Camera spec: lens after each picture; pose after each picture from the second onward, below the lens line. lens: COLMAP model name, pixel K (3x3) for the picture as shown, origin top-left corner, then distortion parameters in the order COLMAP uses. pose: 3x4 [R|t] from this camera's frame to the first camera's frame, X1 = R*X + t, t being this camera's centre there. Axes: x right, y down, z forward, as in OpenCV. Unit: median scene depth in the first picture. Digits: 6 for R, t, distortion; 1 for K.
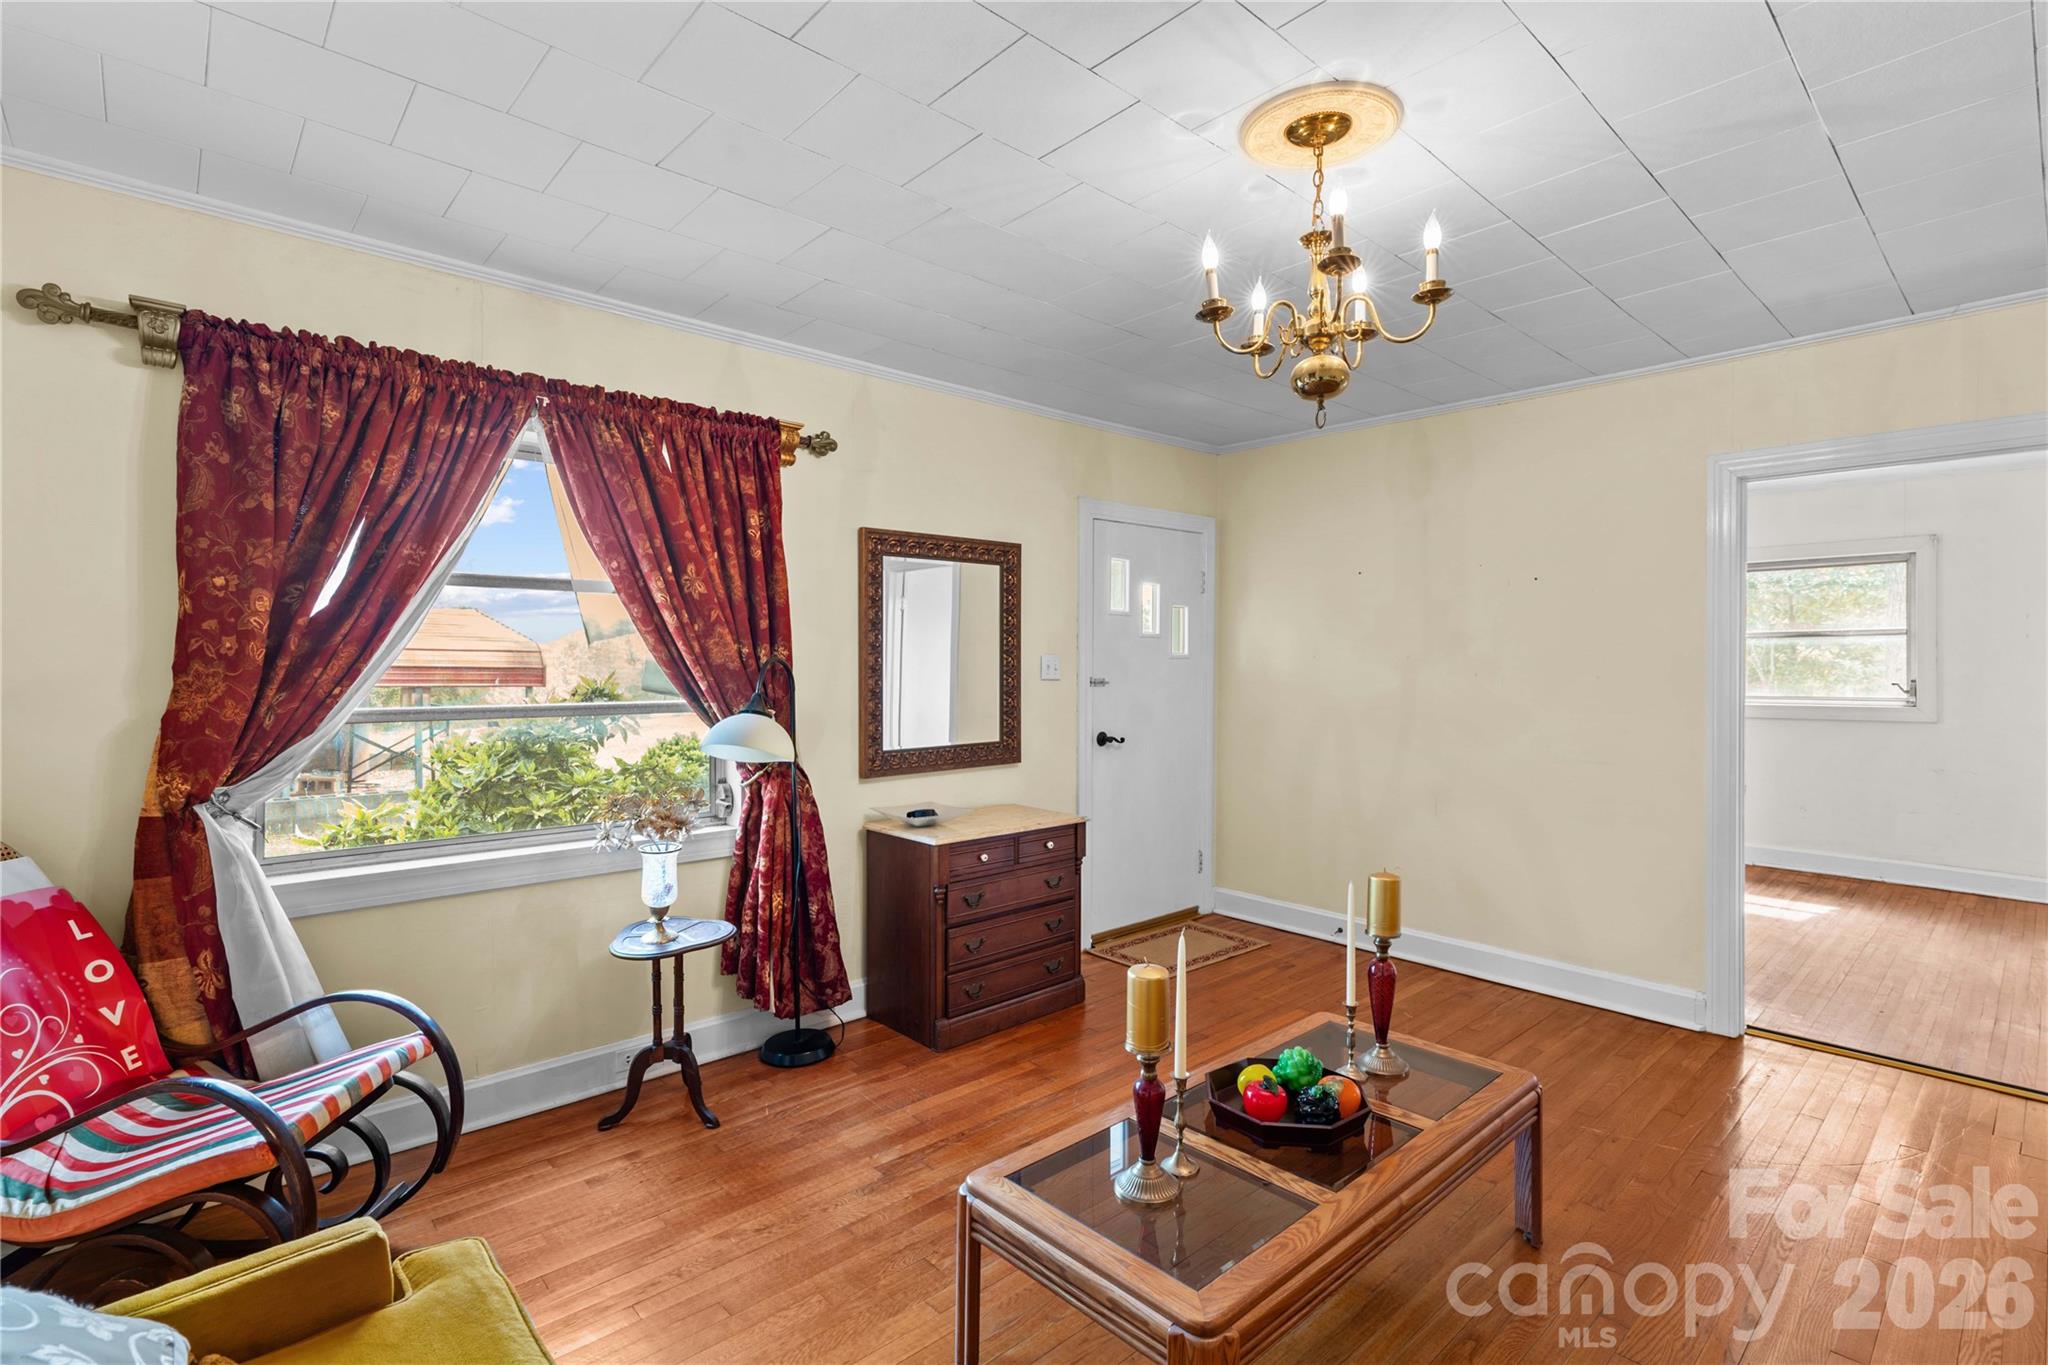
lens RADIAL K [[973.6, 0, 1024.0], [0, 973.6, 682.5], [0, 0, 1]] dist [-0.016997, -0.000113]
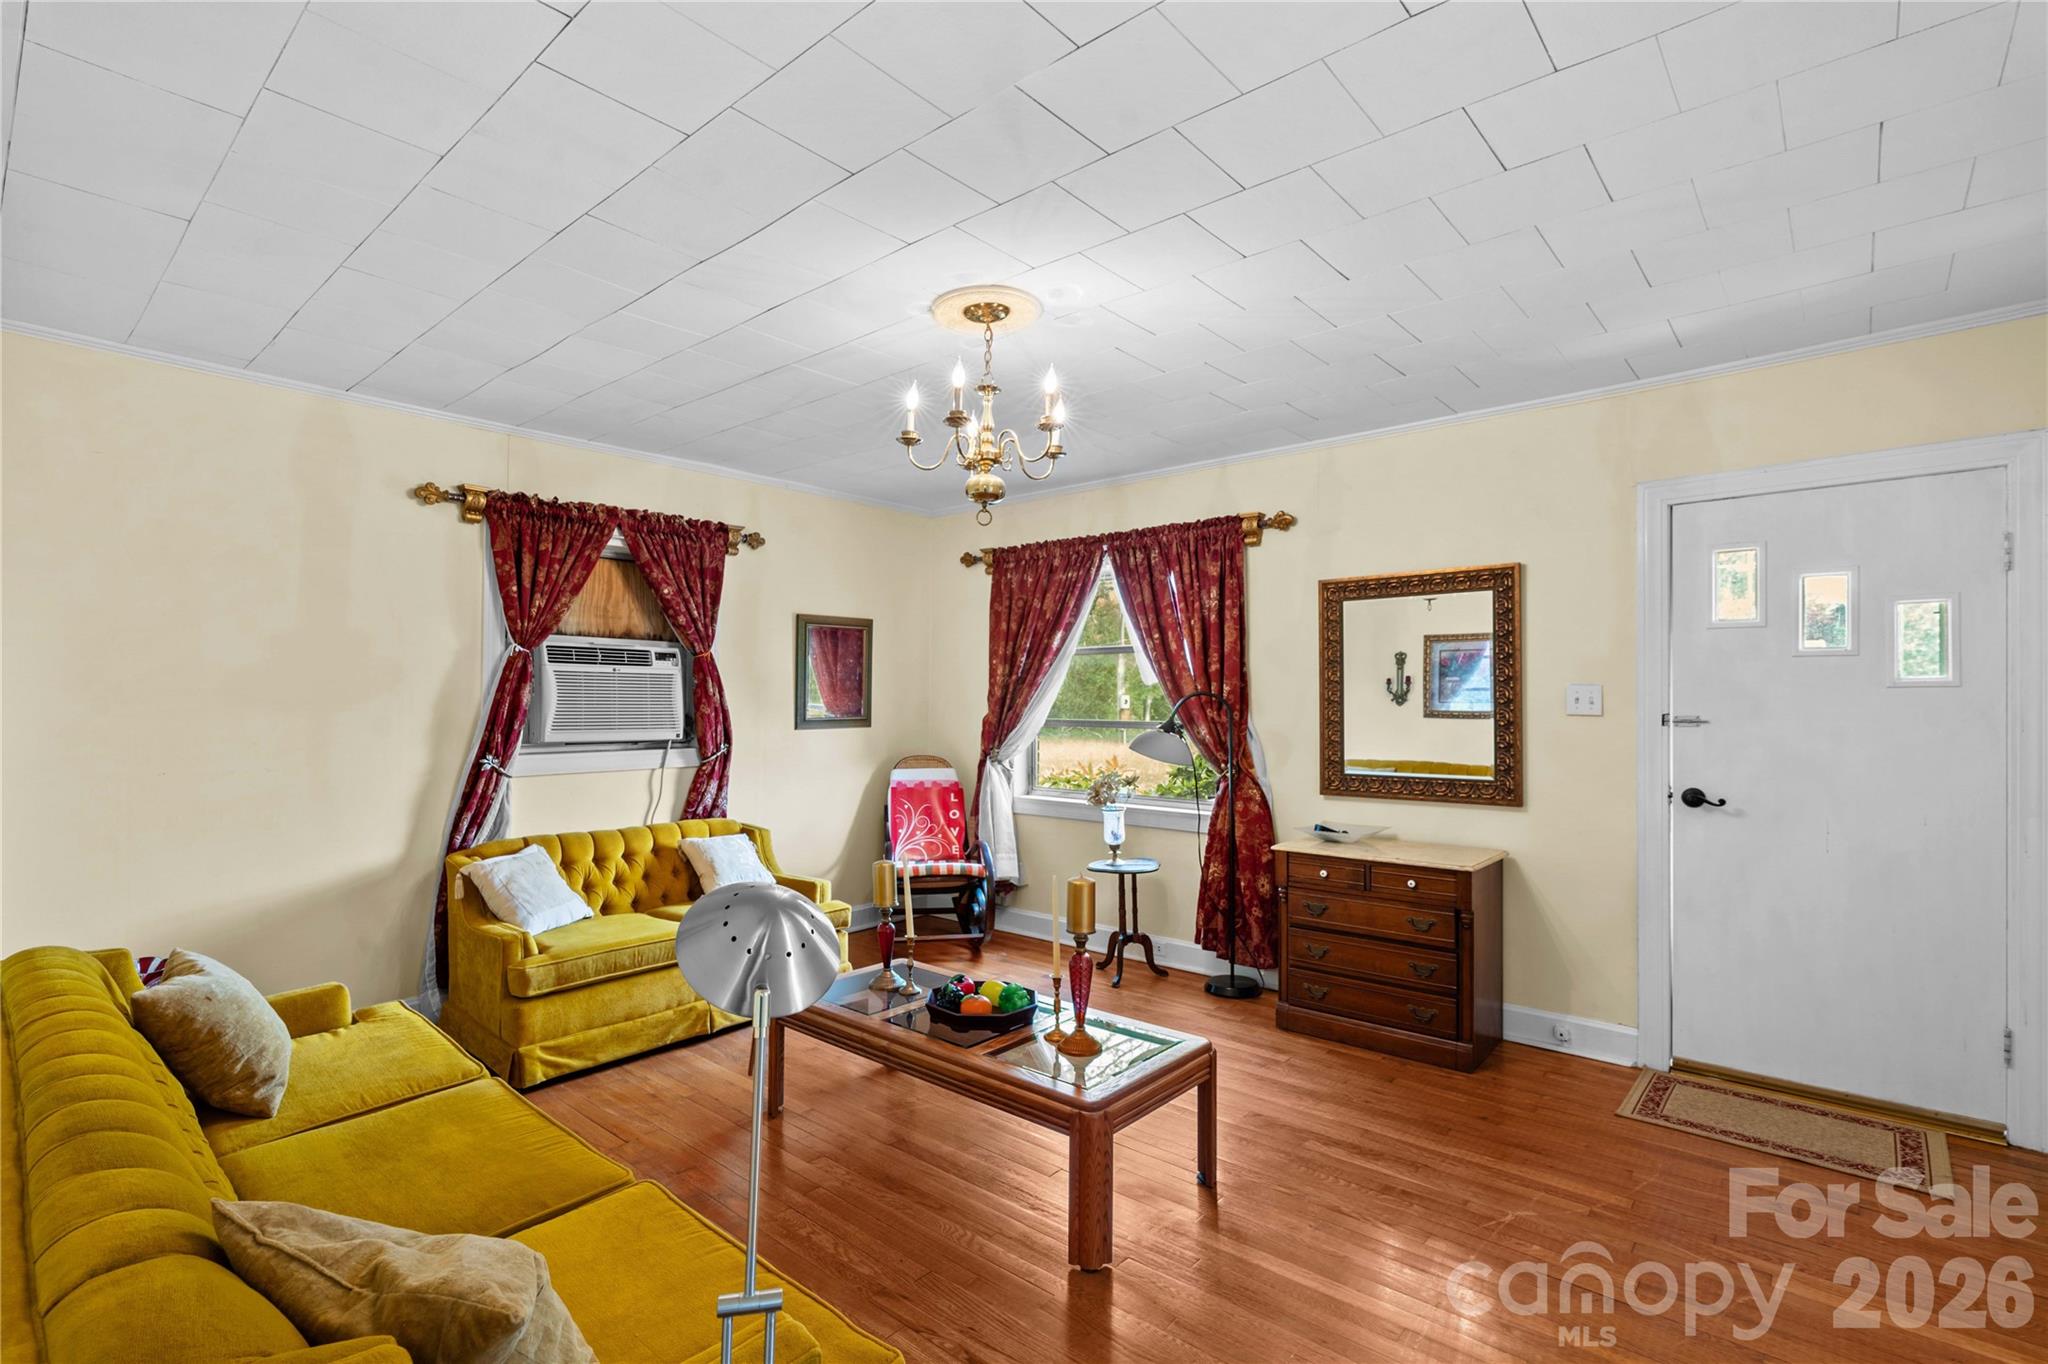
lens RADIAL K [[946.3, 0, 1020.9], [0, 946.3, 702.2], [0, 0, 1]] dist [-0.000442, -0.000022]
pose [[0.109688, 0.001959, -0.993964, 1.016080], [-0.020321, 0.999793, -0.000272, -0.005244], [0.993758, 0.020228, 0.109705, 0.566994]]
